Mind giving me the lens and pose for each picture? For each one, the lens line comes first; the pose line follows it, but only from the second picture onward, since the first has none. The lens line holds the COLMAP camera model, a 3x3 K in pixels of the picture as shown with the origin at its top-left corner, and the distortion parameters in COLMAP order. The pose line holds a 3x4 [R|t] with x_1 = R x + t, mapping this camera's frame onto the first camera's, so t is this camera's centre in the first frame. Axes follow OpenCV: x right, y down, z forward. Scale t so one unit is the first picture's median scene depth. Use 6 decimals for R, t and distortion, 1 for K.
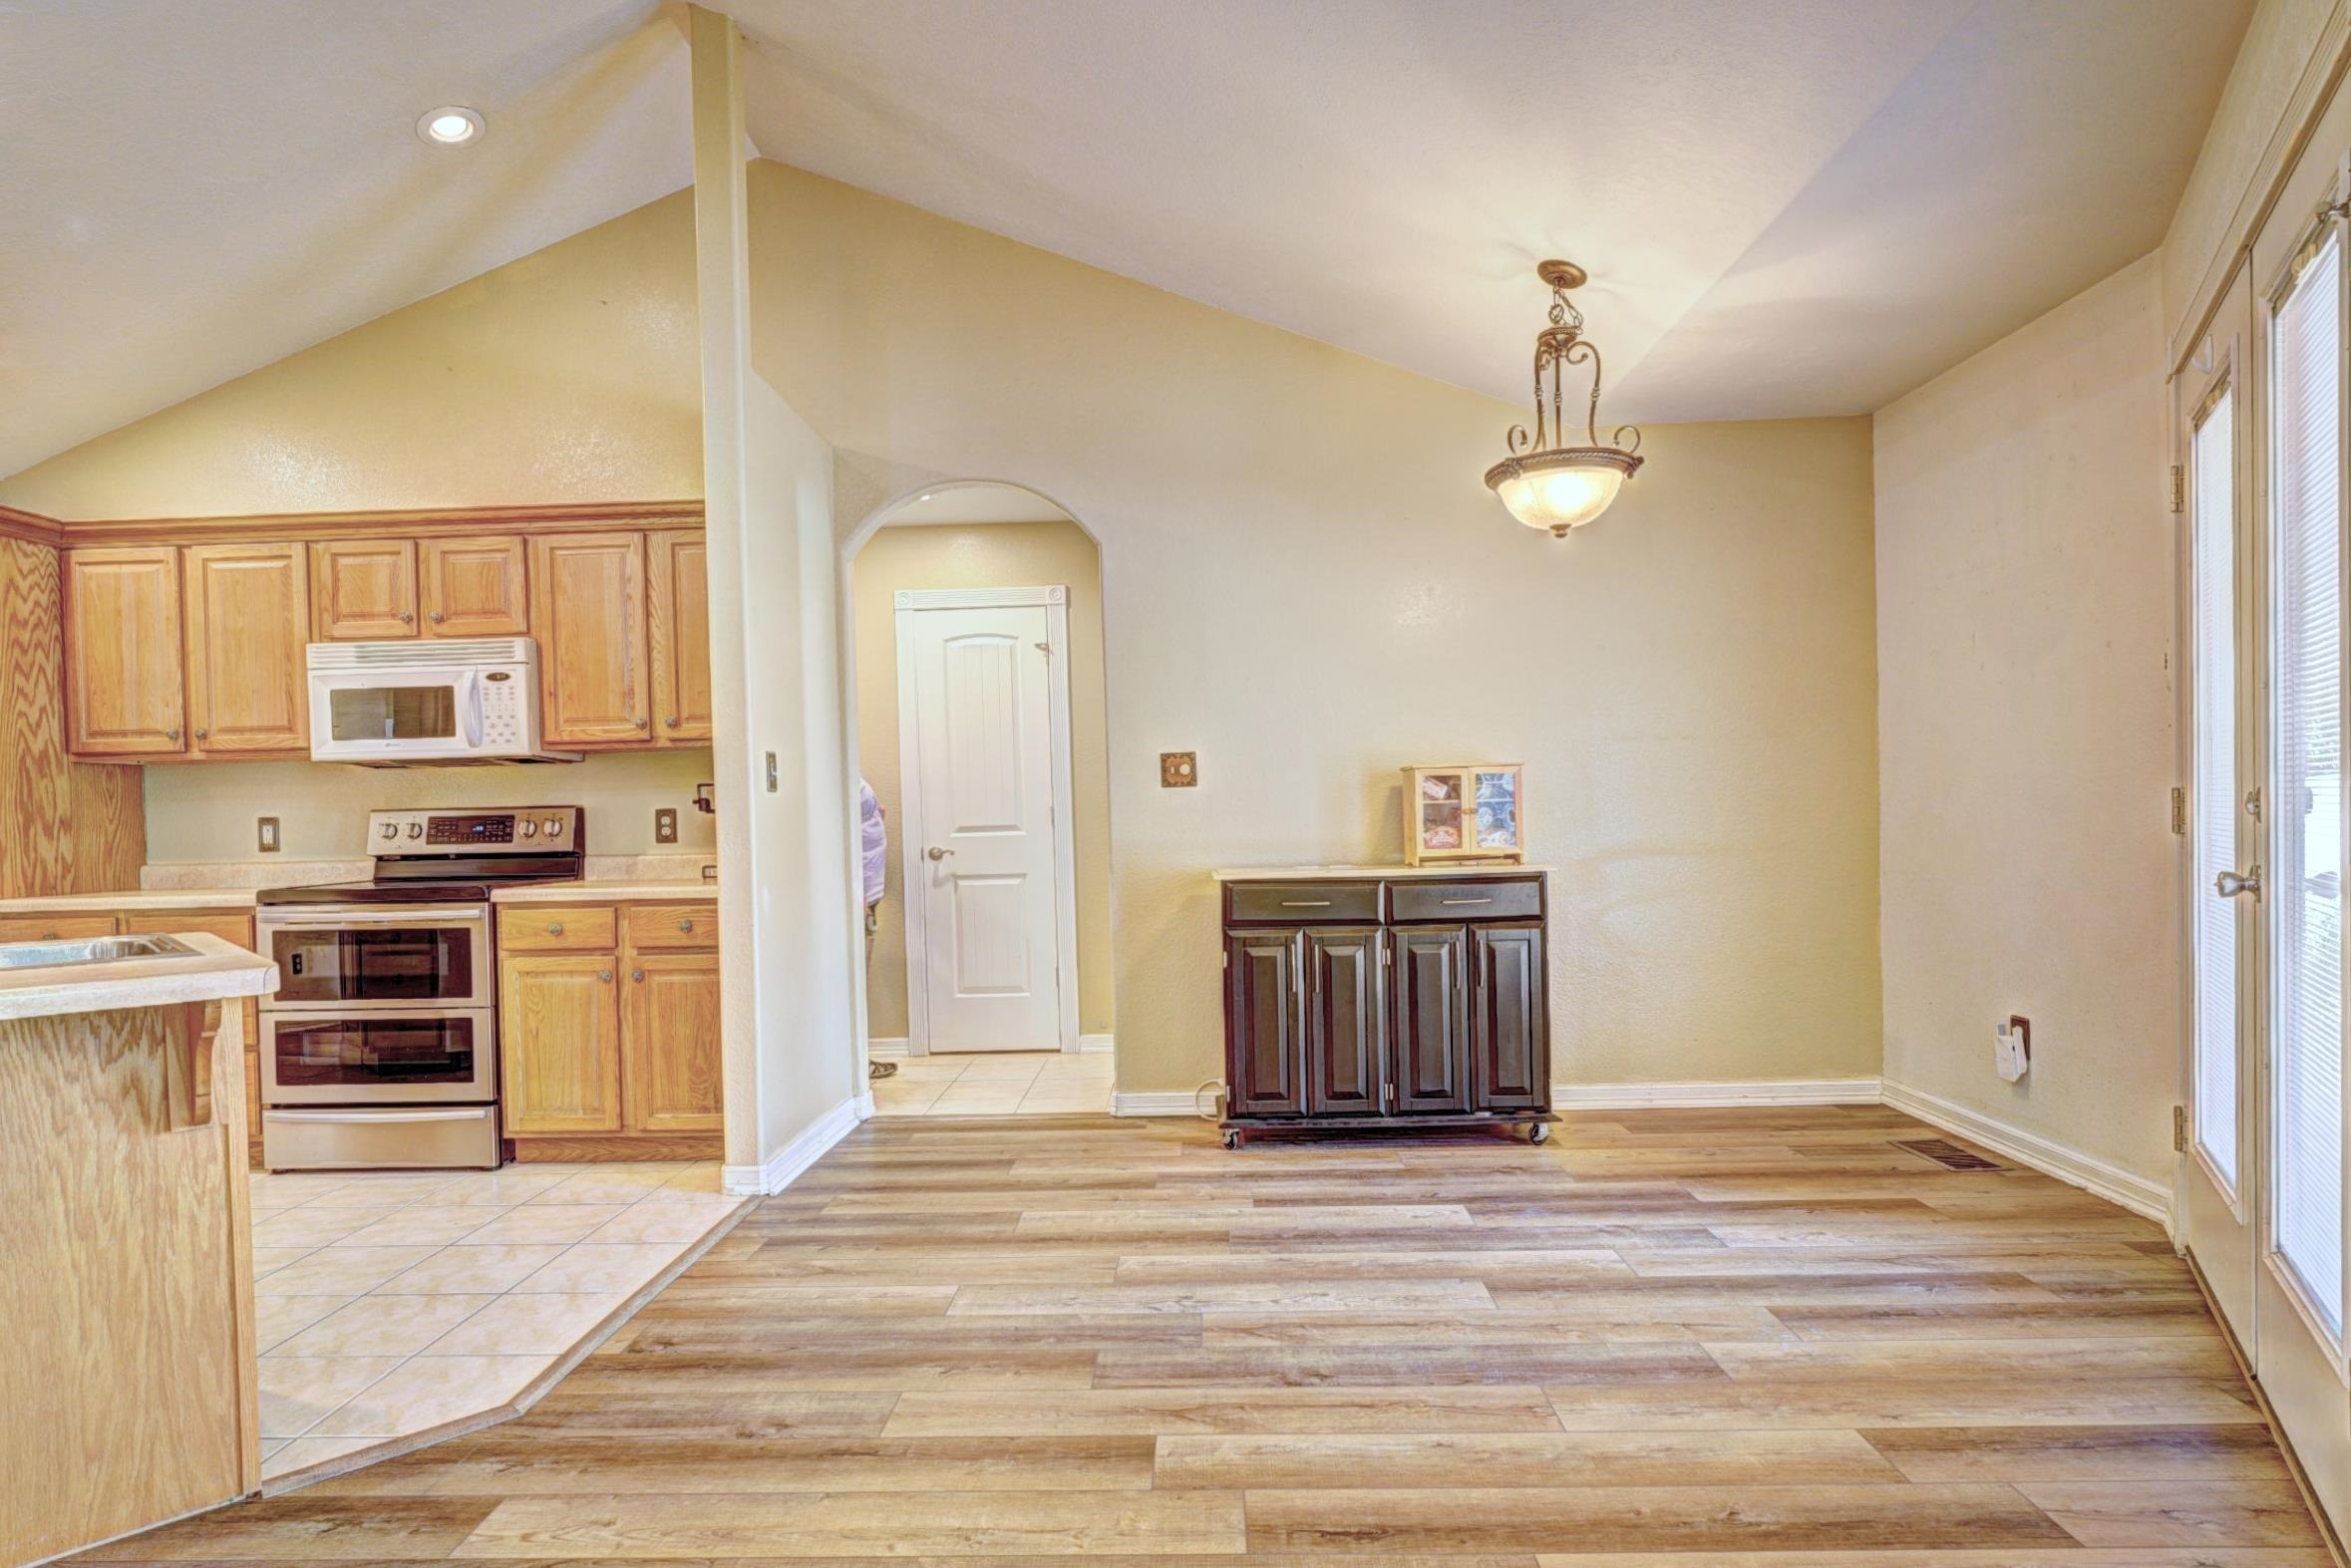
lens RADIAL K [[1255.9, 0, 1170.2], [0, 1255.9, 837.4], [0, 0, 1]] dist [0.000641, -0.000317]
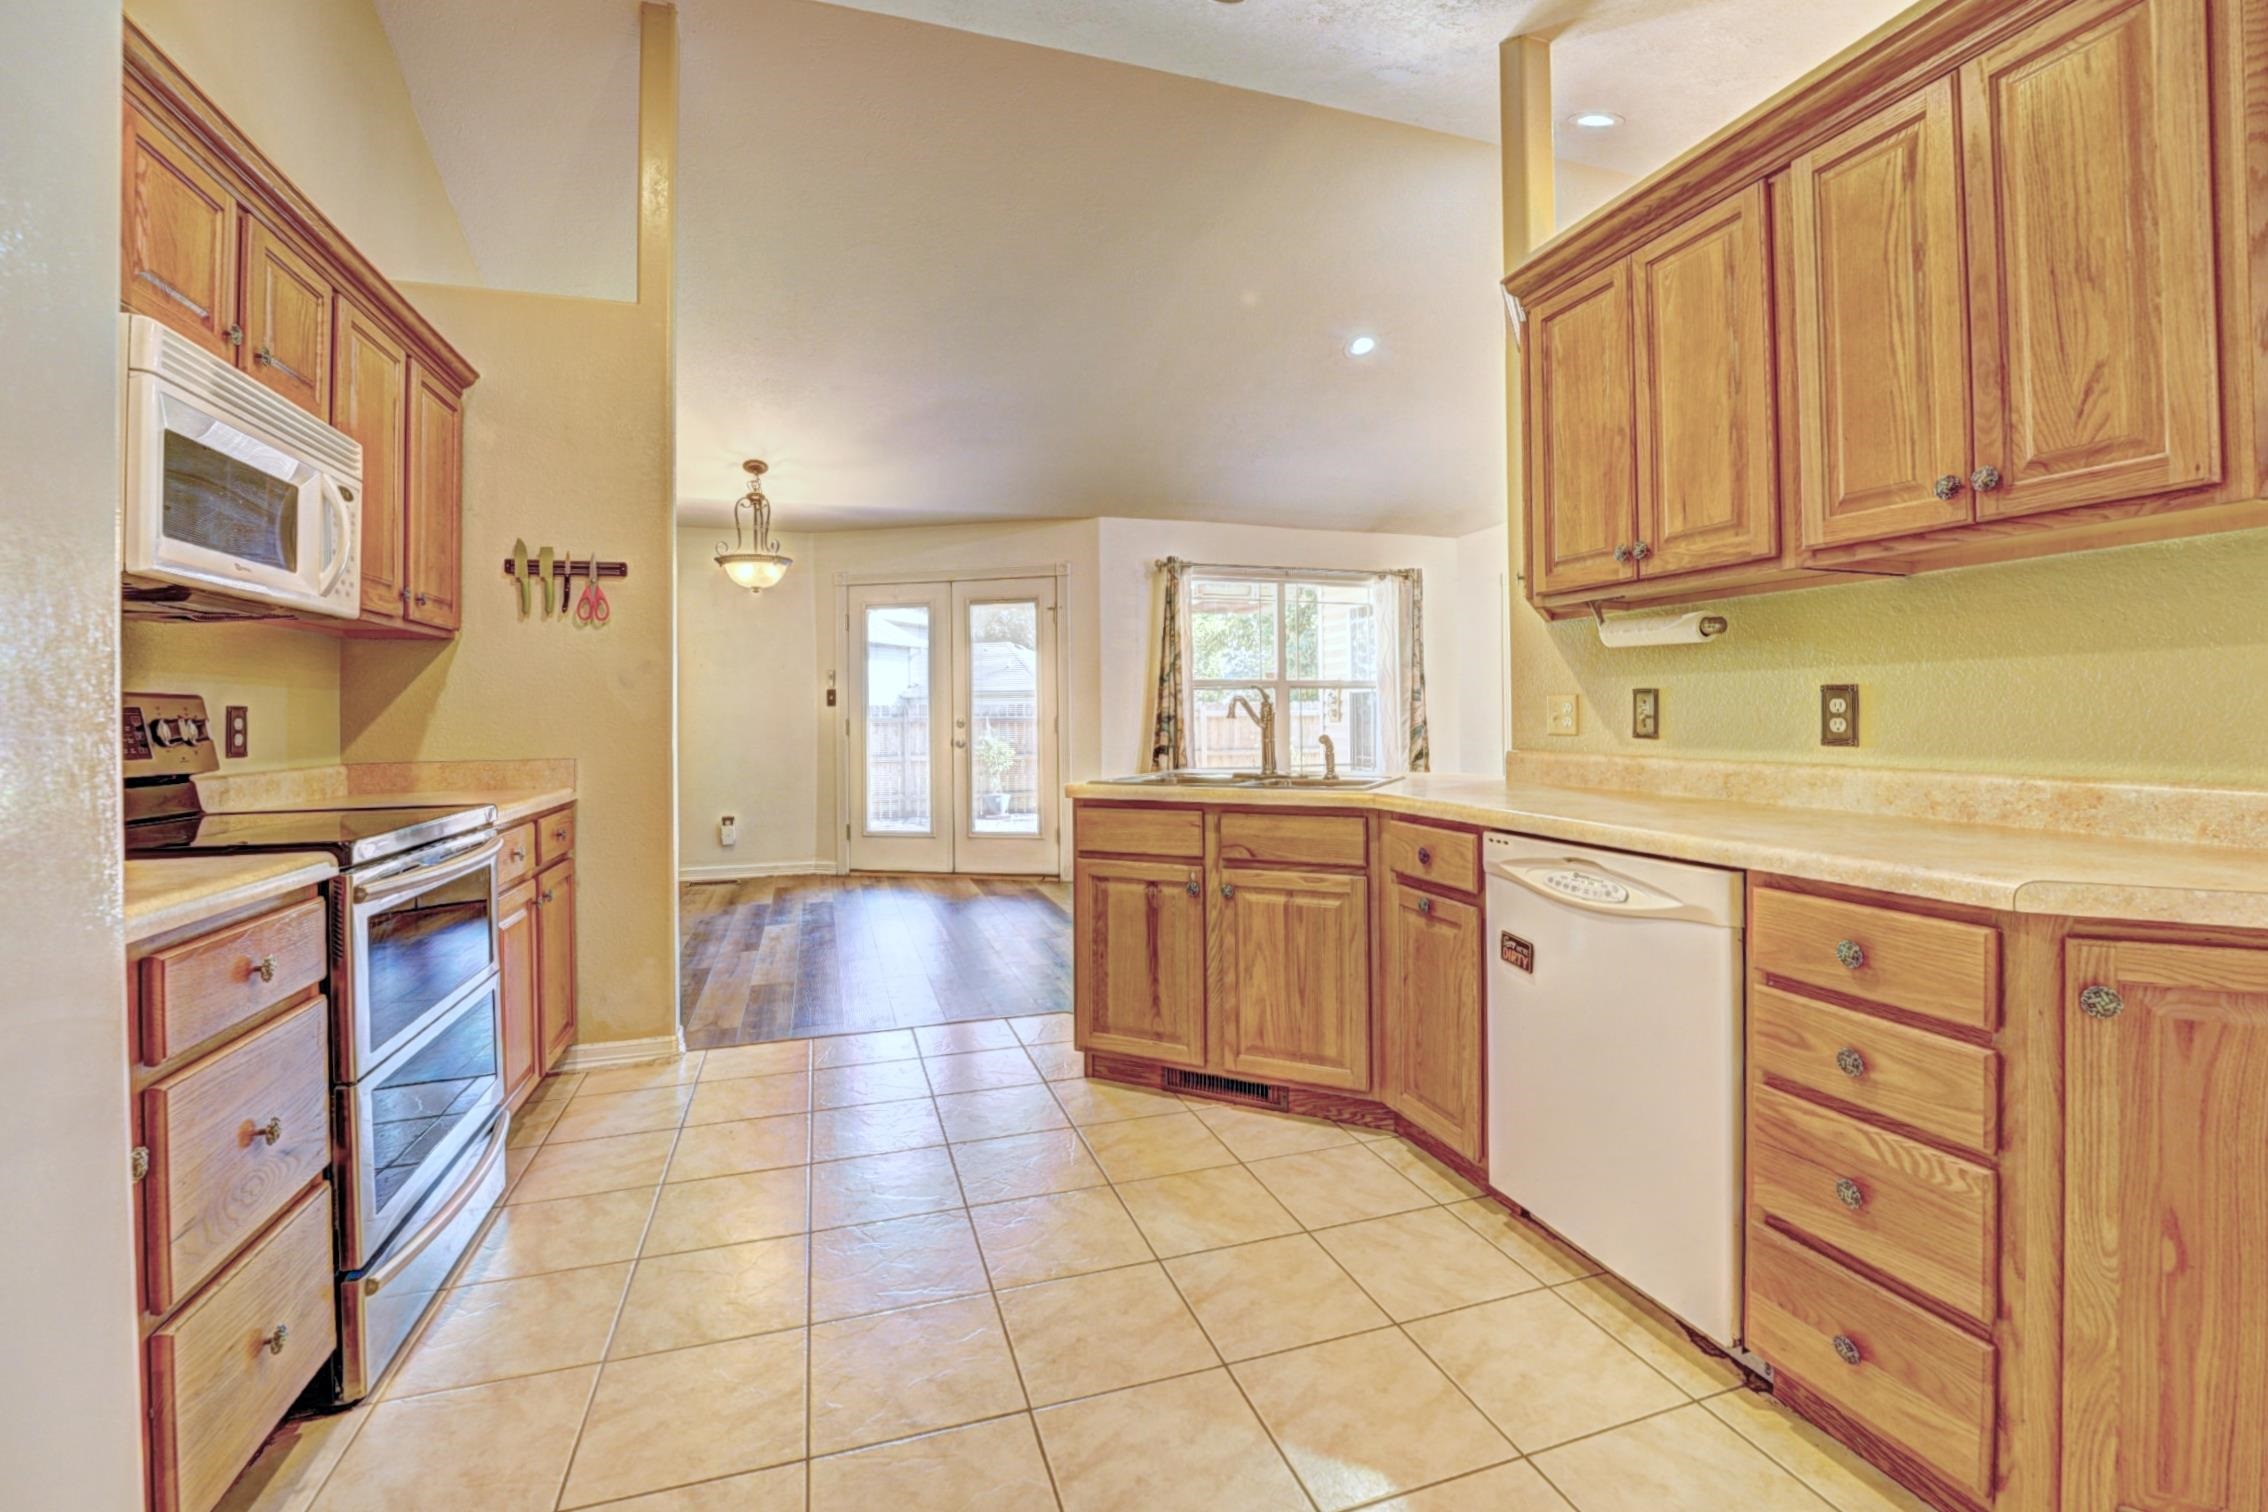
lens RADIAL K [[967.3, 0, 1135.9], [0, 967.3, 708.1], [0, 0, 1]] dist [-0.001587, -0.015072]
pose [[-0.344426, 0.035474, 0.938143, -1.123510], [0.039892, 0.998936, -0.023127, 0.009515], [-0.937966, 0.029459, -0.345475, 0.783615]]
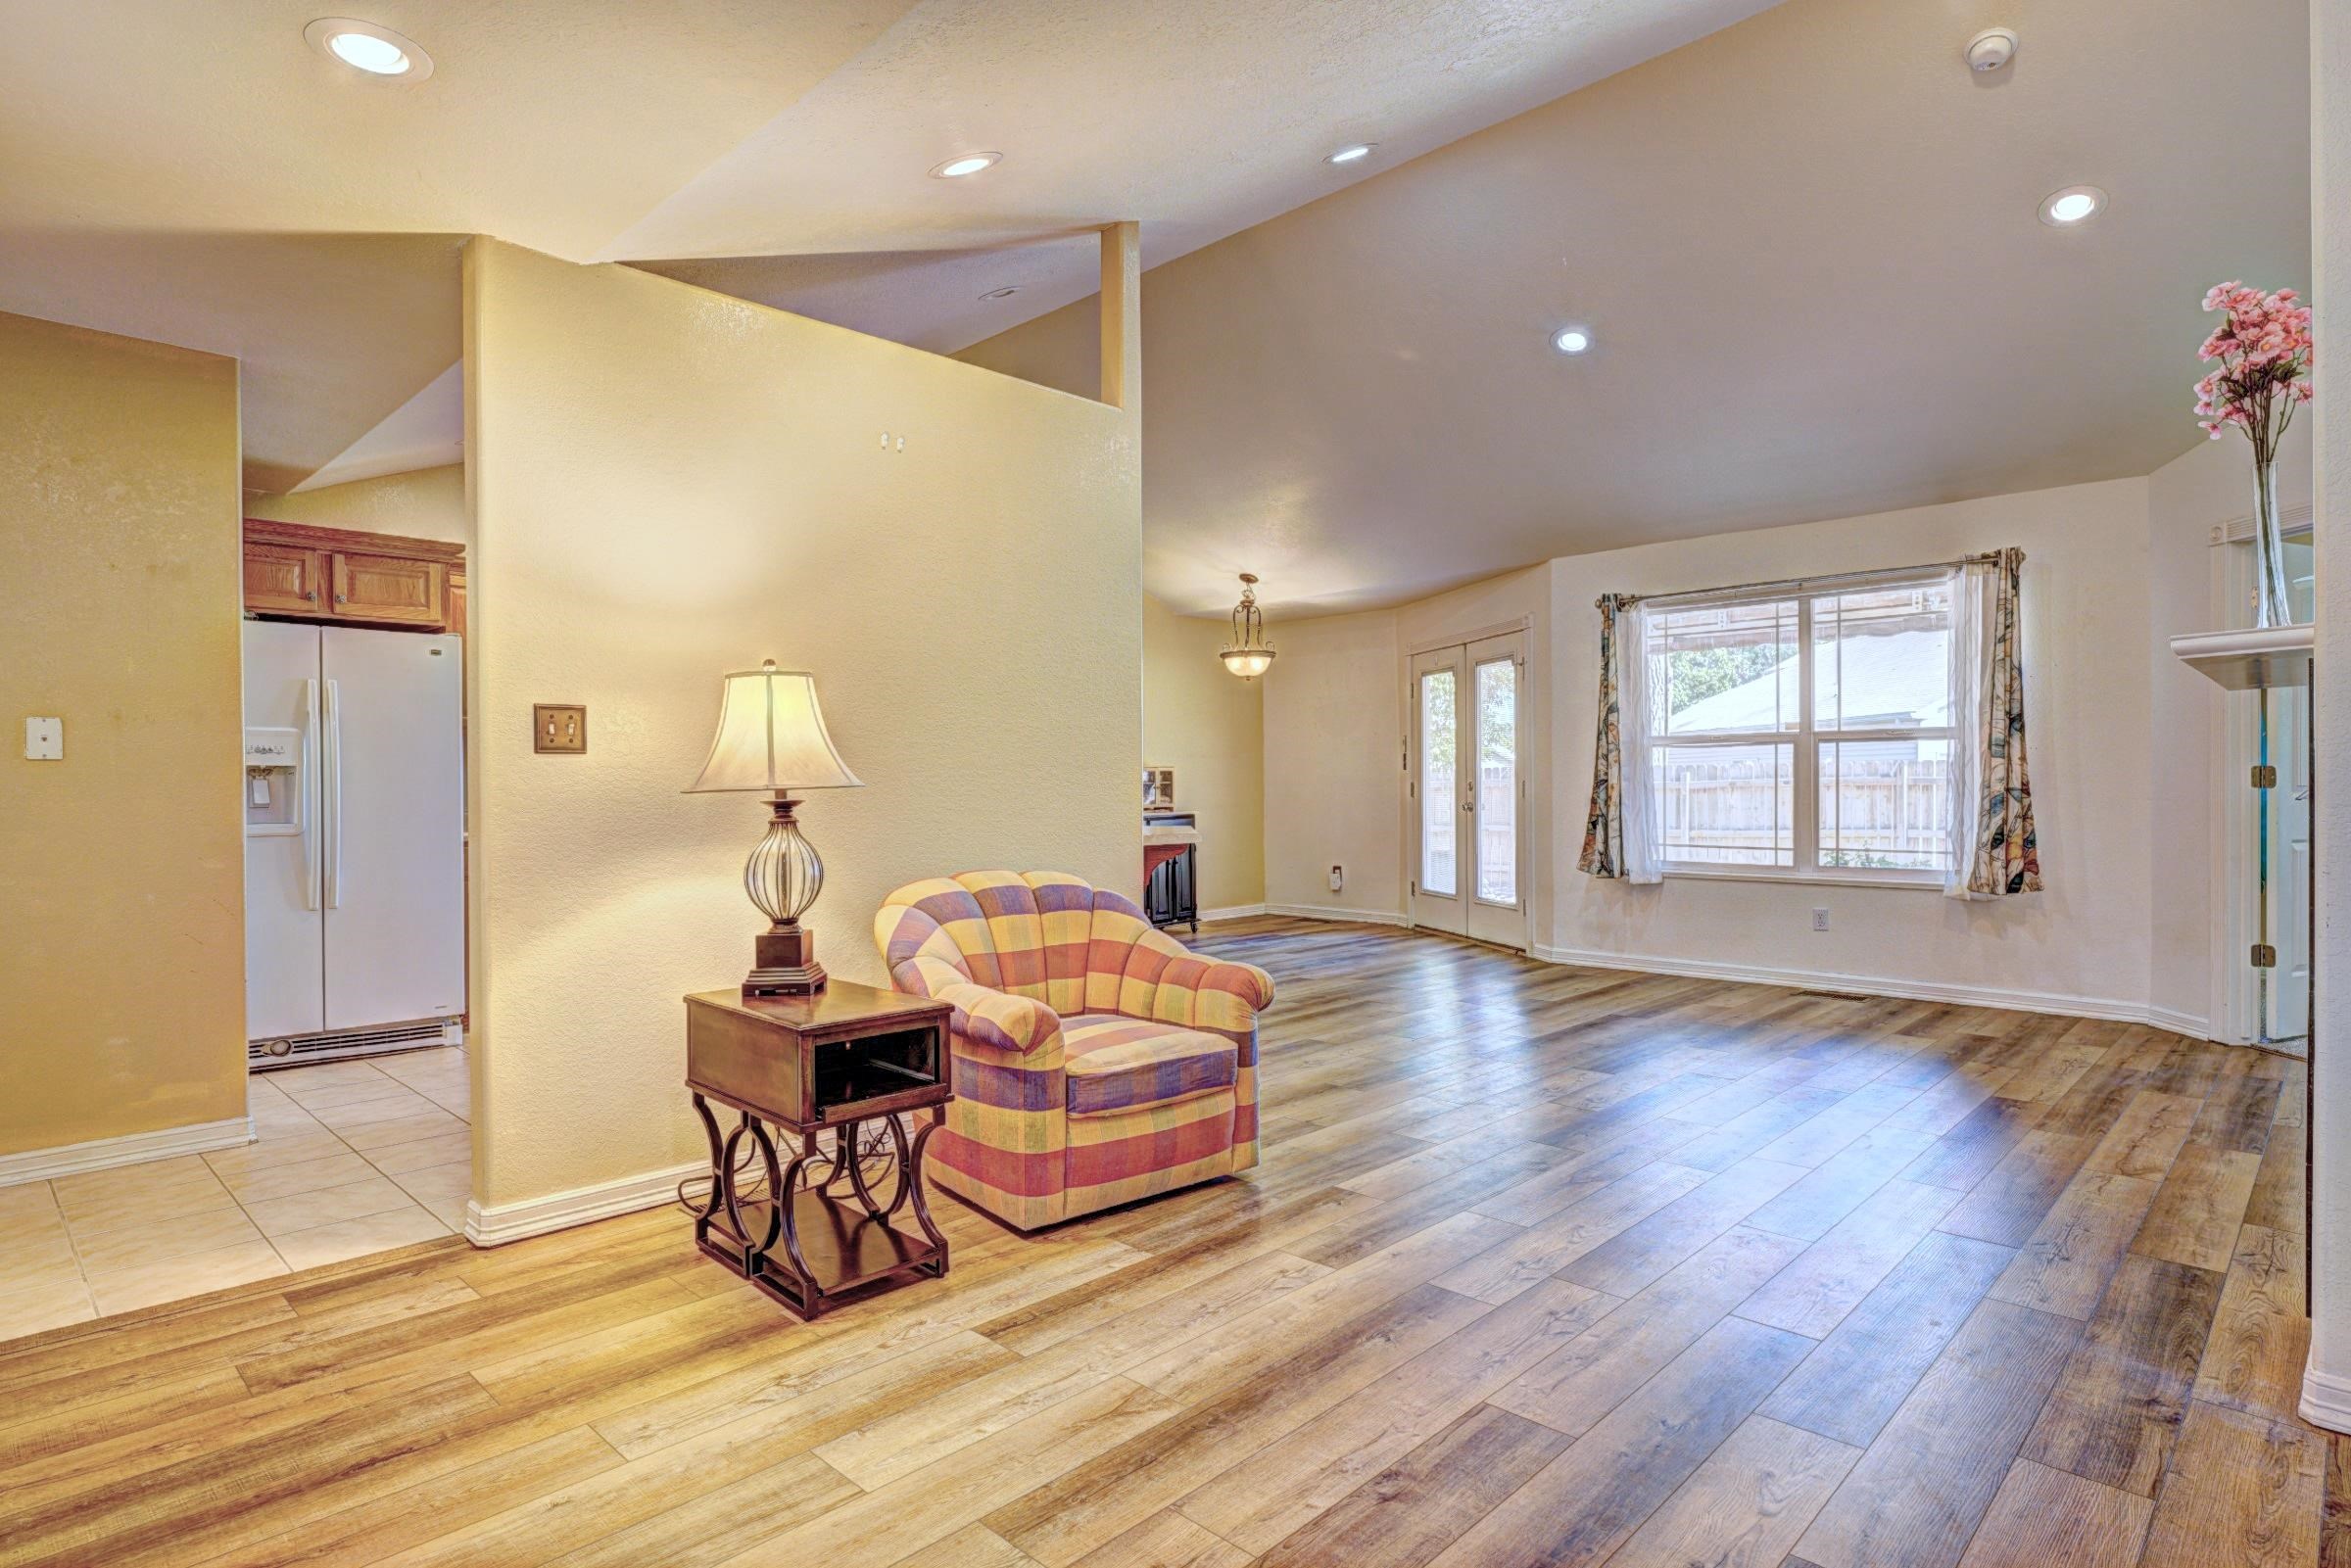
lens RADIAL K [[1243.9, 0, 1167.5], [0, 1243.9, 798.7], [0, 0, 1]] dist [-0.002741, -0.000752]
pose [[0.670702, 0.011369, 0.741639, -1.361473], [0.008090, 0.999711, -0.022641, 0.047515], [-0.741682, 0.021185, 0.670417, -0.467795]]
